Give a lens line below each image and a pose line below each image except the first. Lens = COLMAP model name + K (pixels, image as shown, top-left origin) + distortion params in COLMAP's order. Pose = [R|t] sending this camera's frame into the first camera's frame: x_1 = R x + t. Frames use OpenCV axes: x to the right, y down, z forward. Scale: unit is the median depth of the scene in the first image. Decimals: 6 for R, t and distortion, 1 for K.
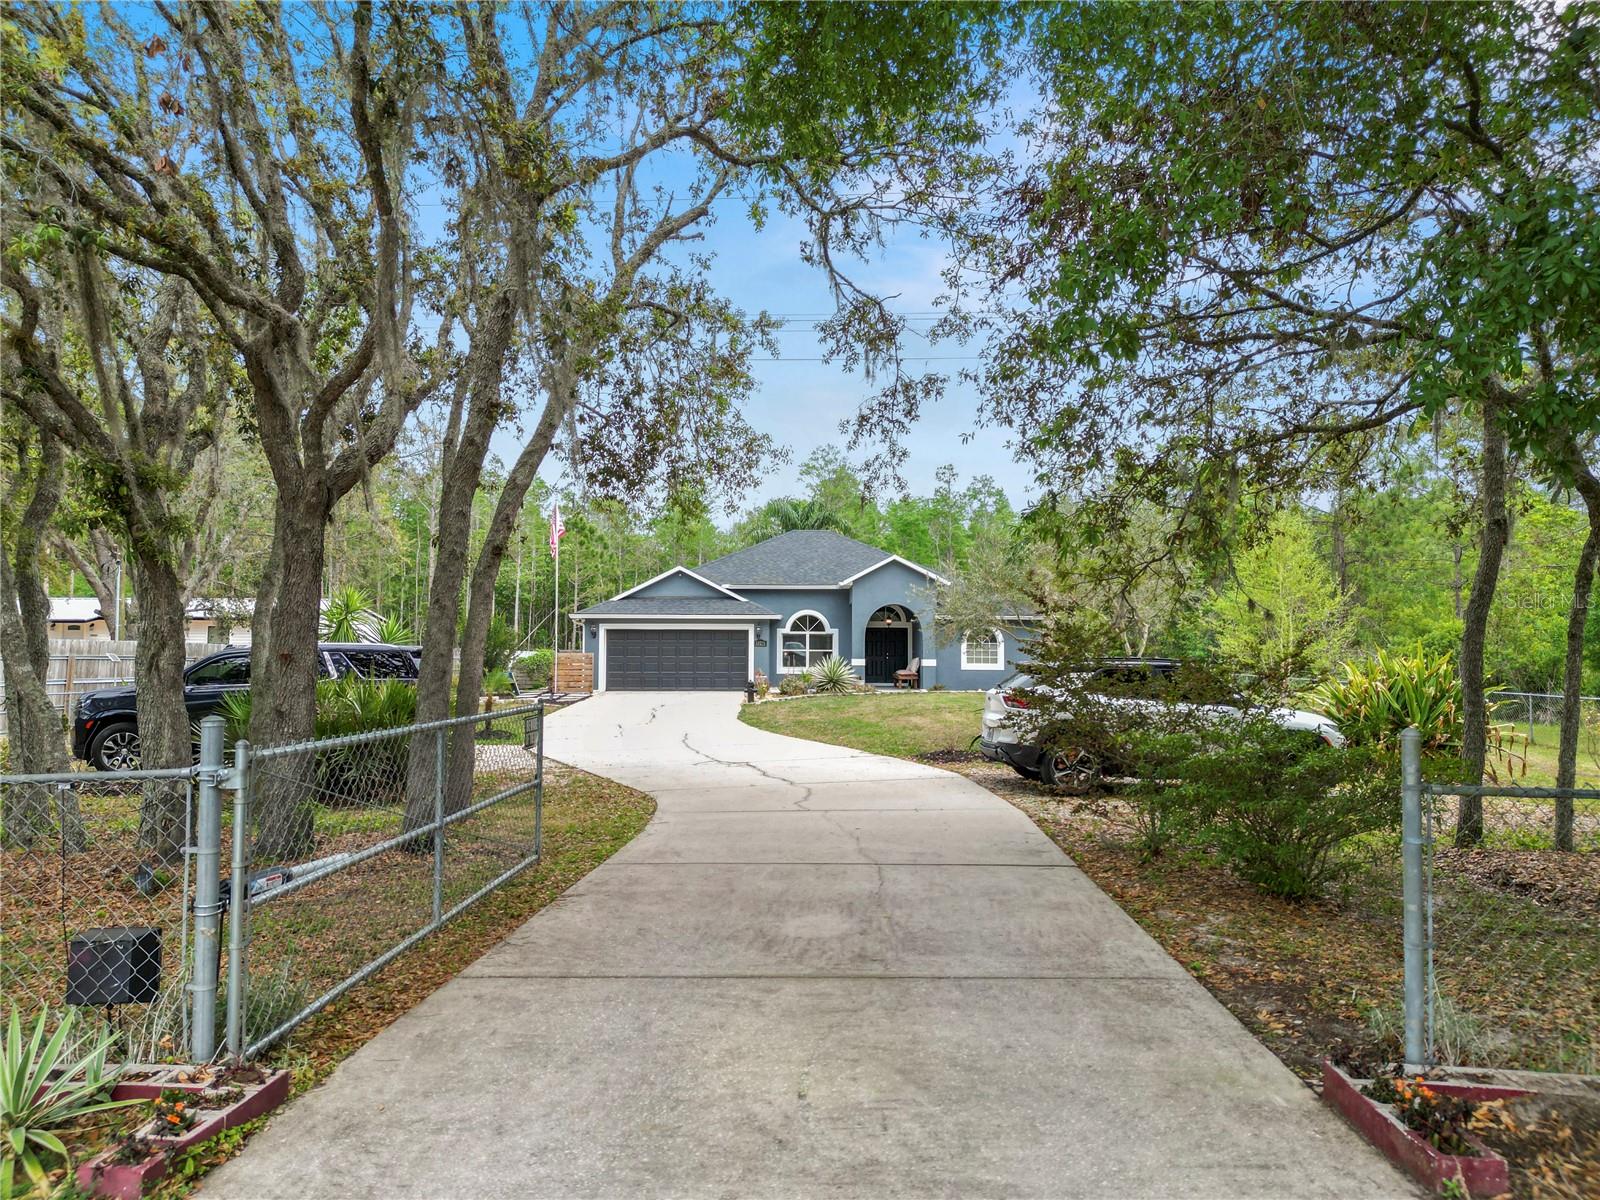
lens RADIAL K [[1102.6, 0, 800.0], [0, 1102.6, 600.0], [0, 0, 1]] dist [0.151435, -0.228261]
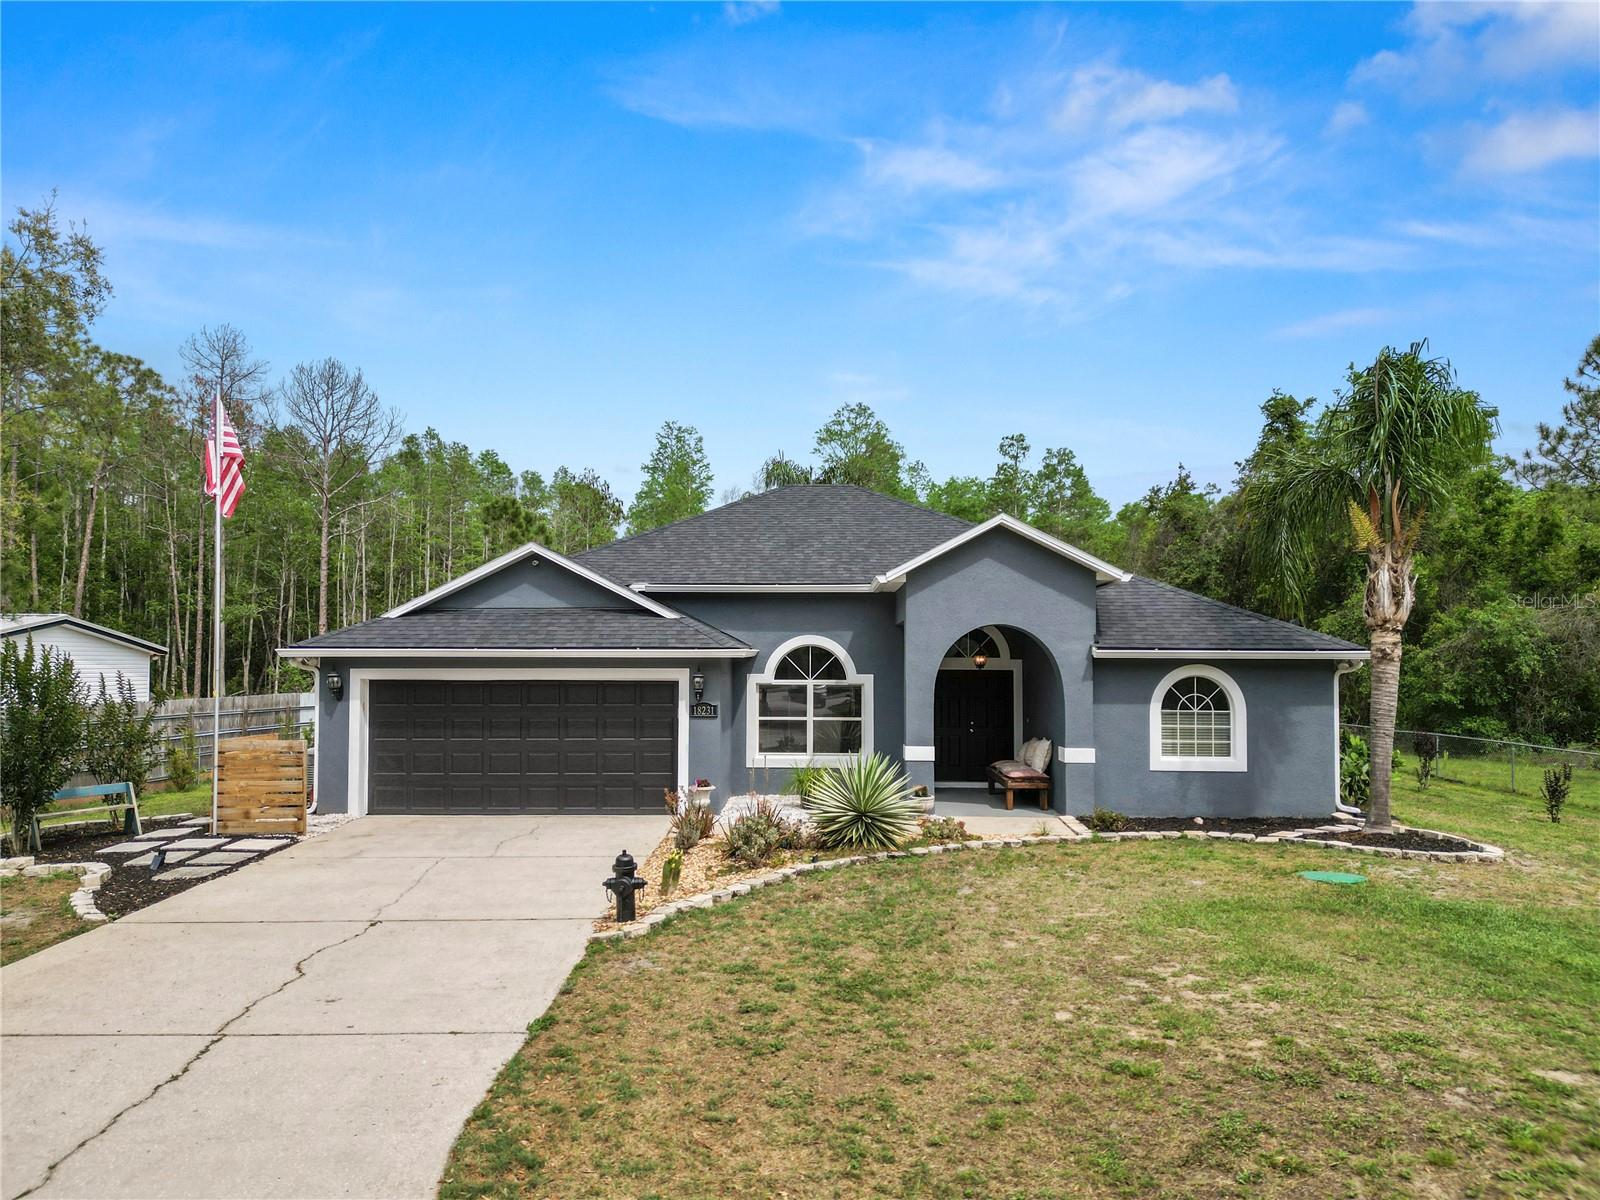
lens RADIAL K [[1111.3, 0, 799.1], [0, 1111.3, 614.8], [0, 0, 1]] dist [0.069018, -0.067661]
pose [[0.999688, -0.002551, -0.024856, 0.040556], [0.002602, 0.999995, 0.002022, -0.003506], [0.024851, -0.002086, 0.999689, 1.449048]]
